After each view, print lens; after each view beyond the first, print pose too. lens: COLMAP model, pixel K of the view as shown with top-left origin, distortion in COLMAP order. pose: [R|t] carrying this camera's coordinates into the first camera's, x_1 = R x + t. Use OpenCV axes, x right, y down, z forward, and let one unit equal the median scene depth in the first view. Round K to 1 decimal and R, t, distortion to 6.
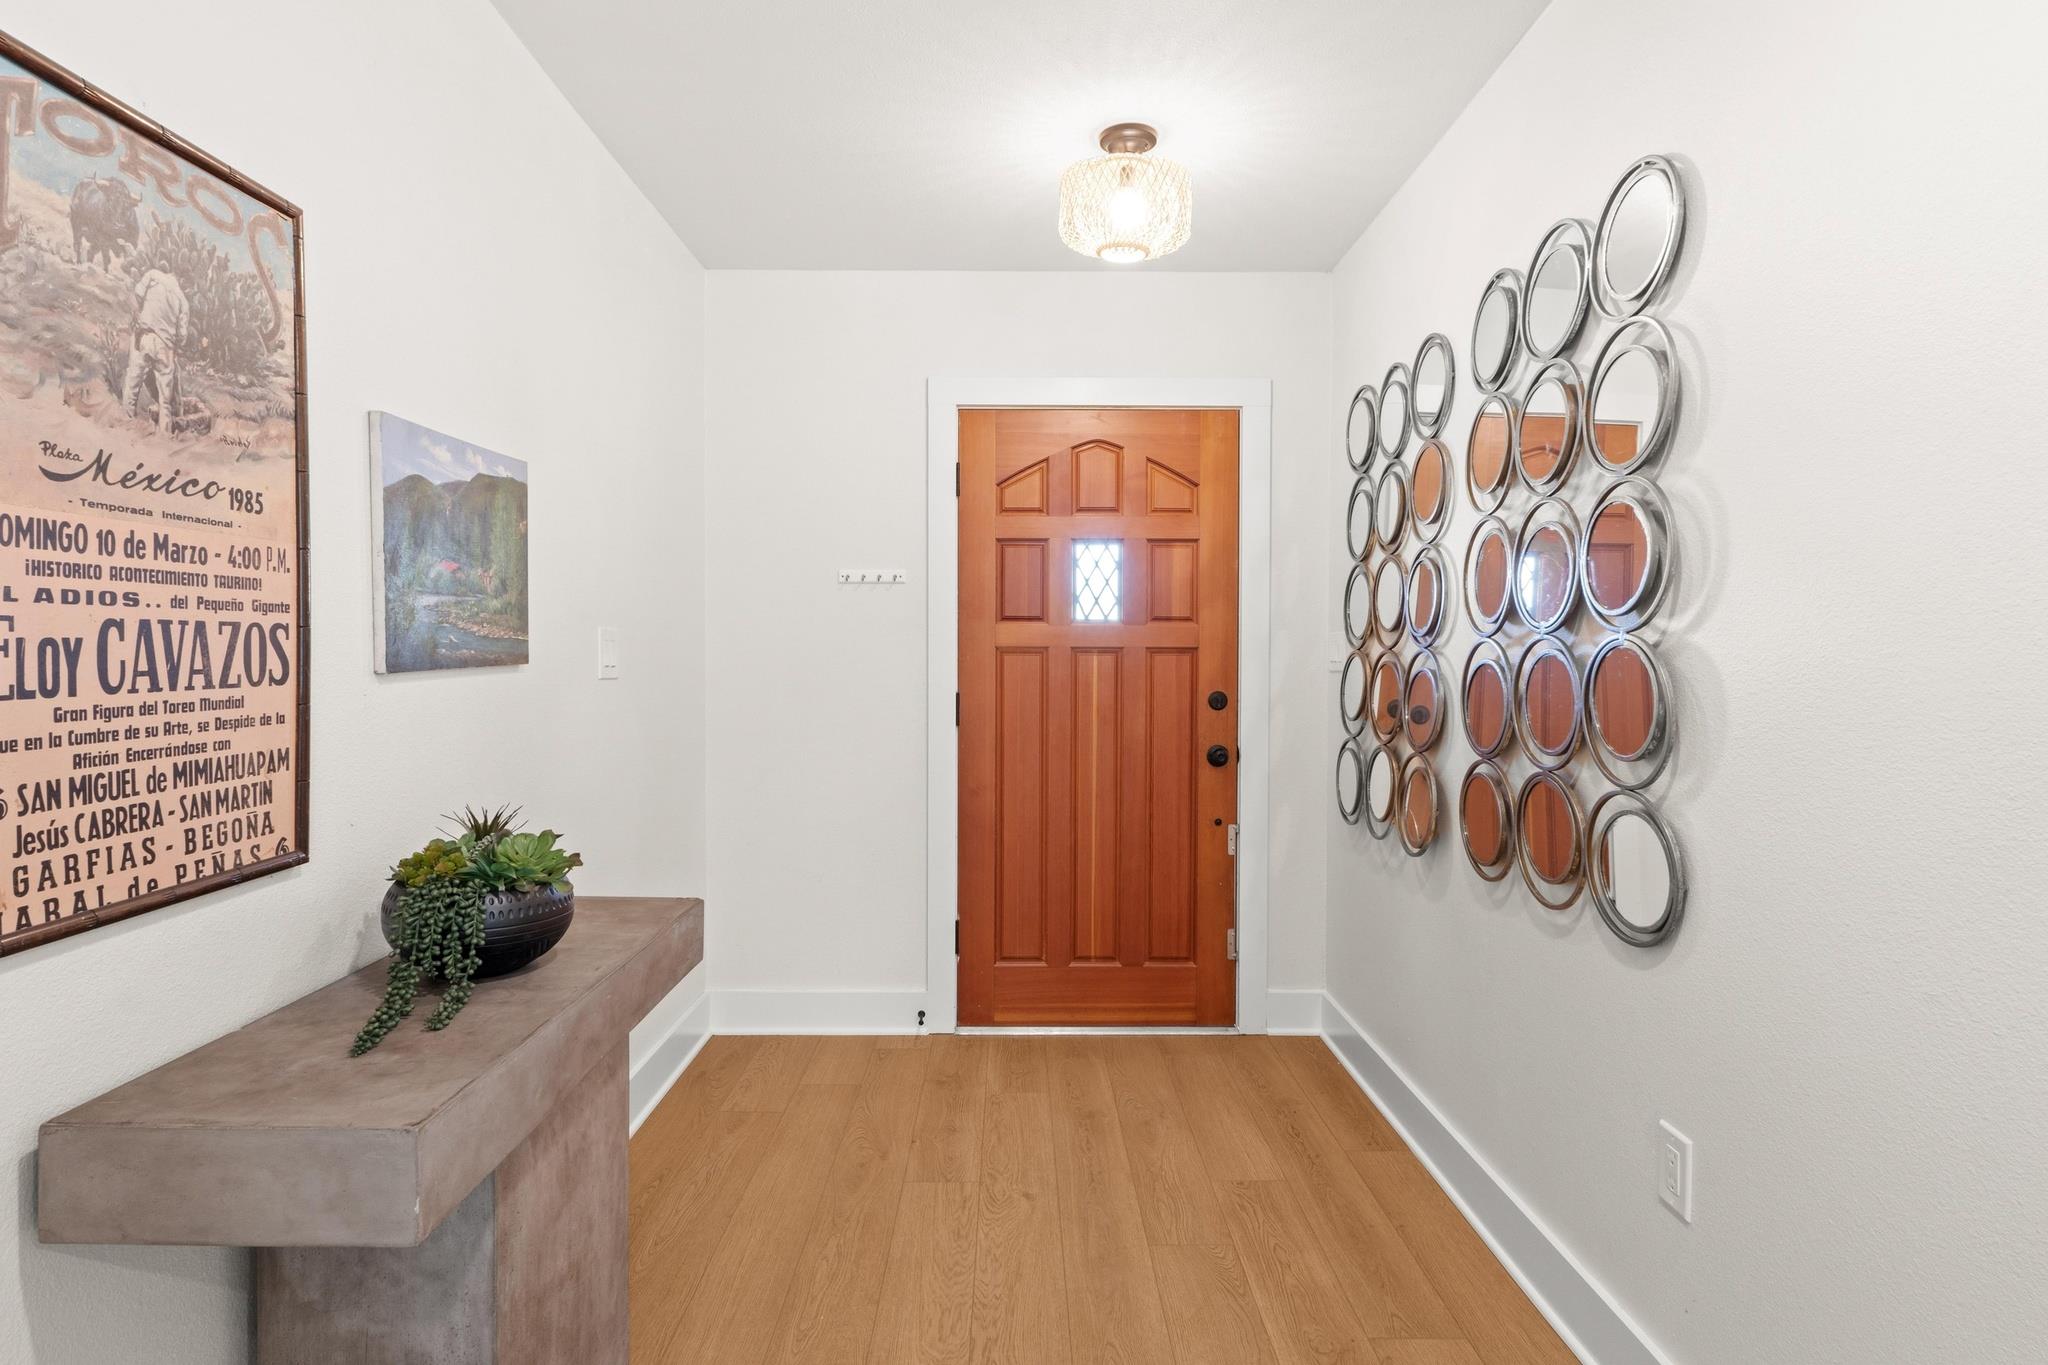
lens RADIAL K [[1073.7, 0, 1000.0], [0, 1073.7, 675.1], [0, 0, 1]] dist [-0.002786, -0.000251]
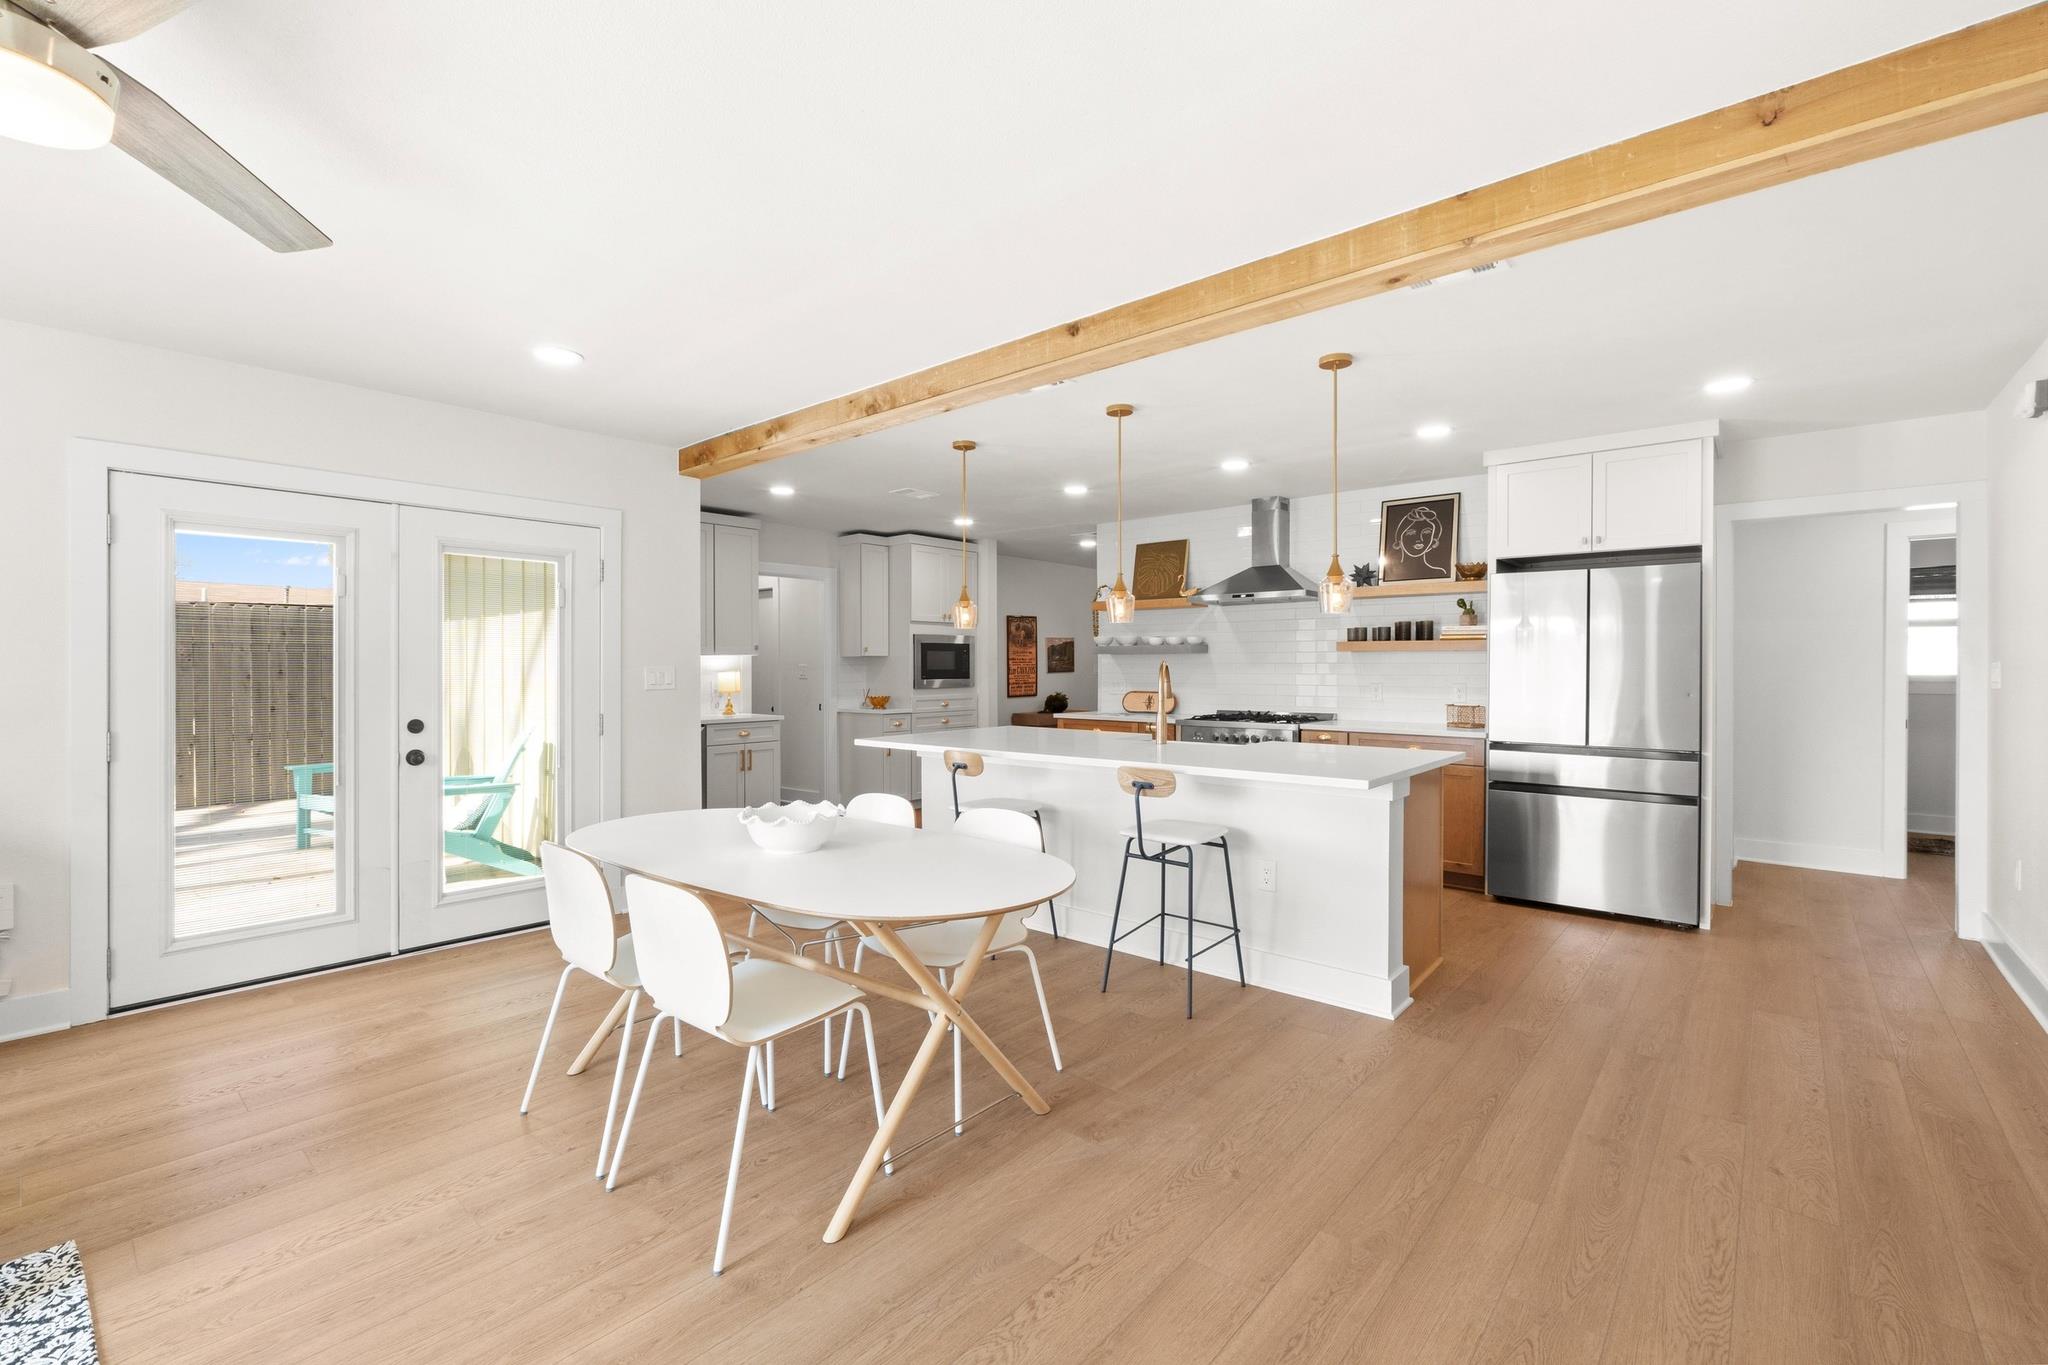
lens RADIAL K [[876.6, 0, 1021.8], [0, 876.6, 671.0], [0, 0, 1]] dist [-0.004238, -0.000776]
pose [[0.760687, -0.001604, -0.649117, 1.541575], [-0.009241, 0.999869, -0.013301, 0.032650], [0.649054, 0.016116, 0.760572, -1.778790]]
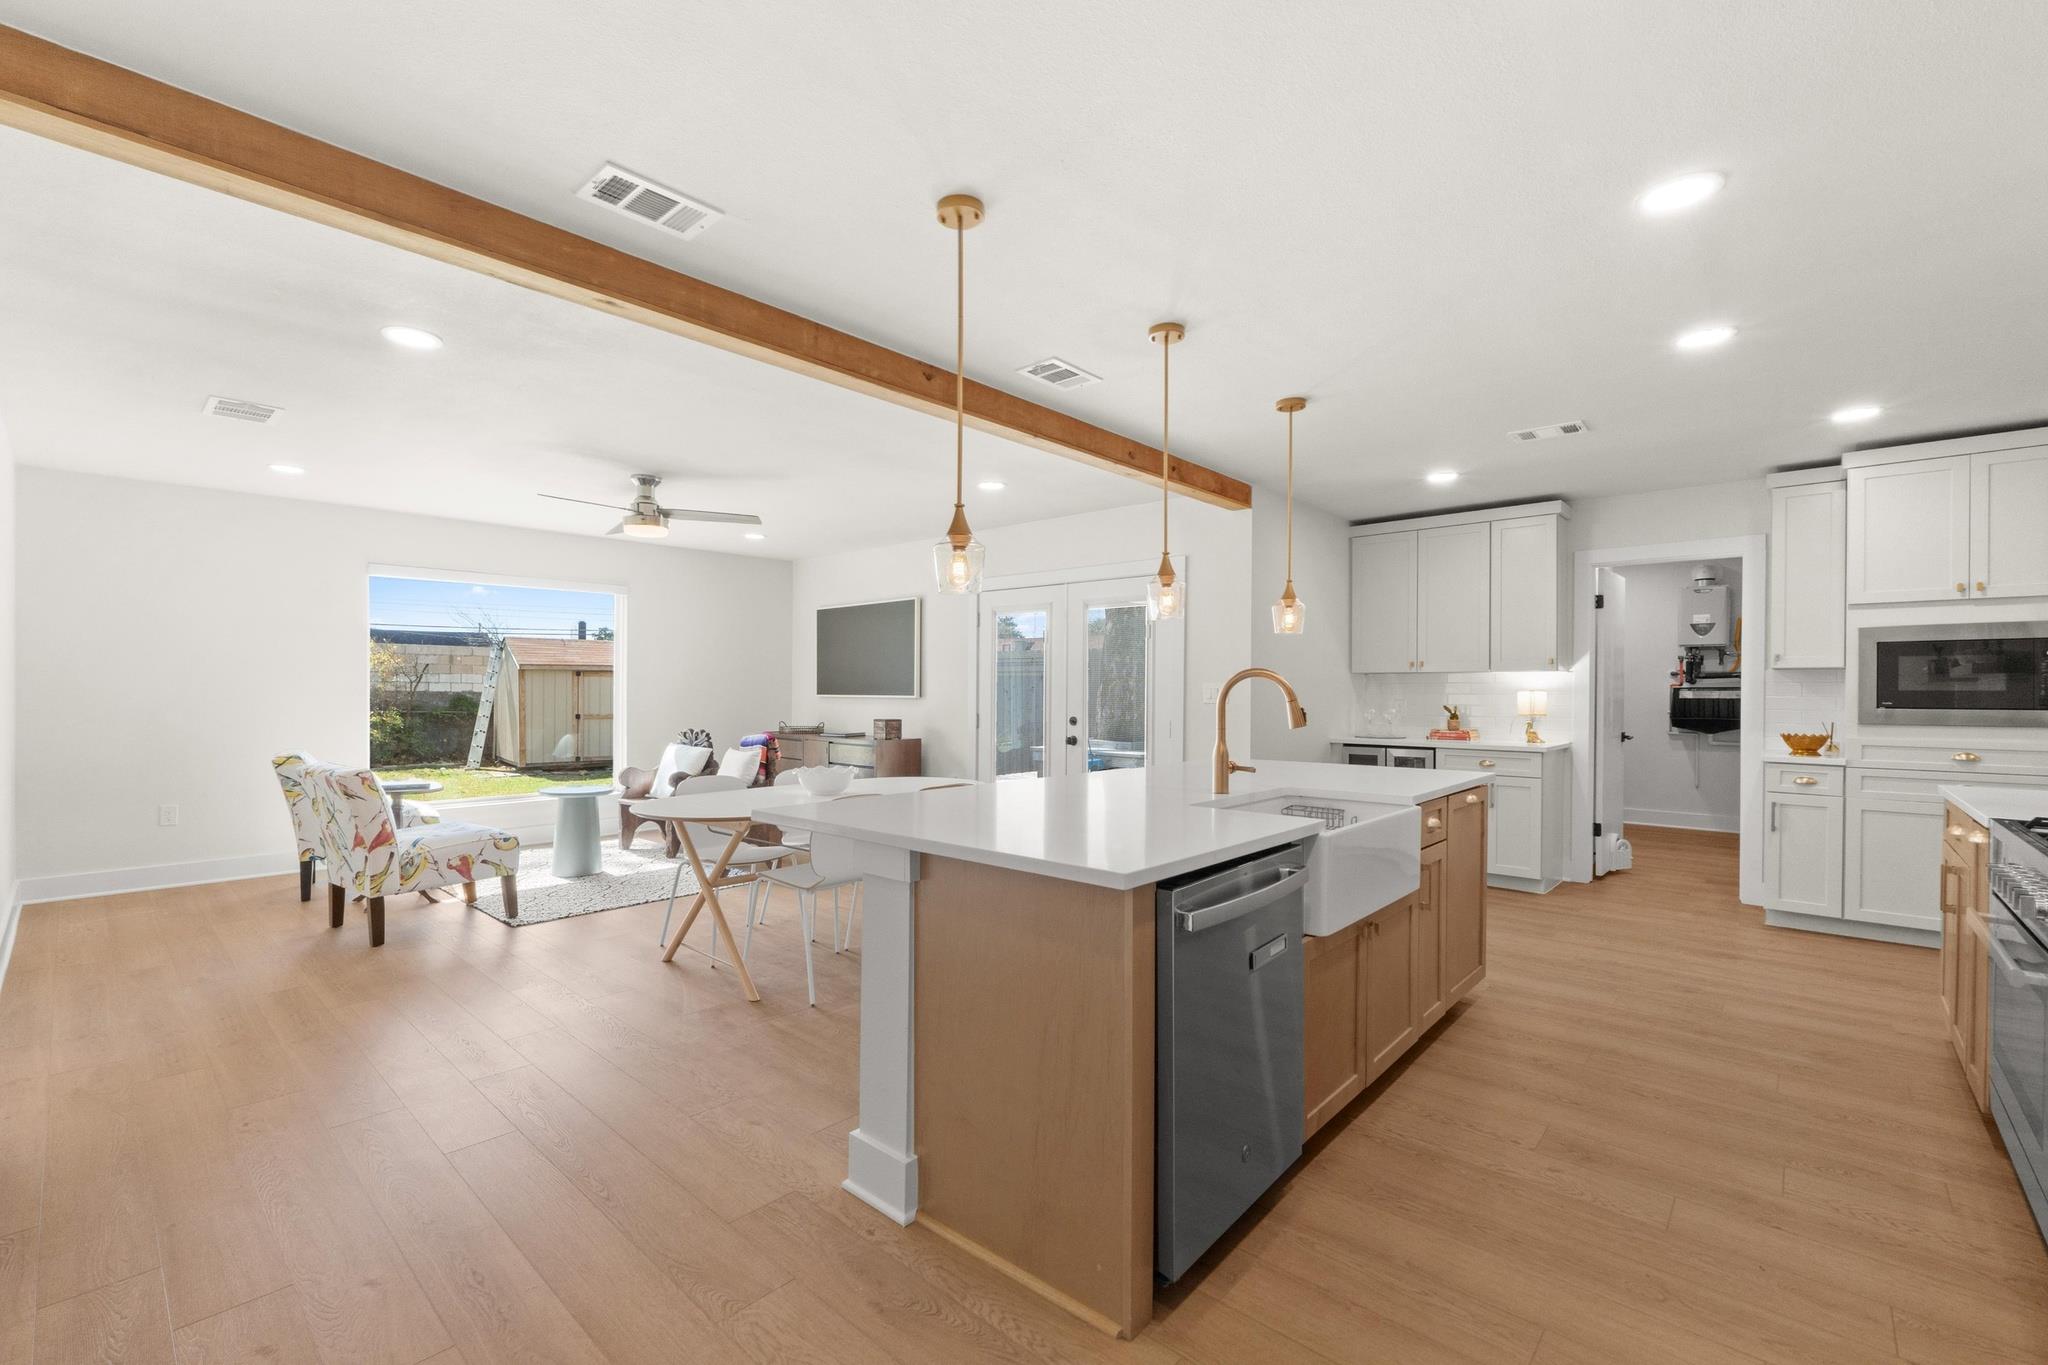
lens RADIAL K [[872.8, 0, 1011.9], [0, 872.8, 695.5], [0, 0, 1]] dist [-0.008261, -0.000411]
pose [[-0.670052, -0.001888, -0.742311, 1.624974], [-0.023477, 0.999550, 0.018649, 0.014874], [0.741942, 0.029923, -0.669796, -0.336997]]
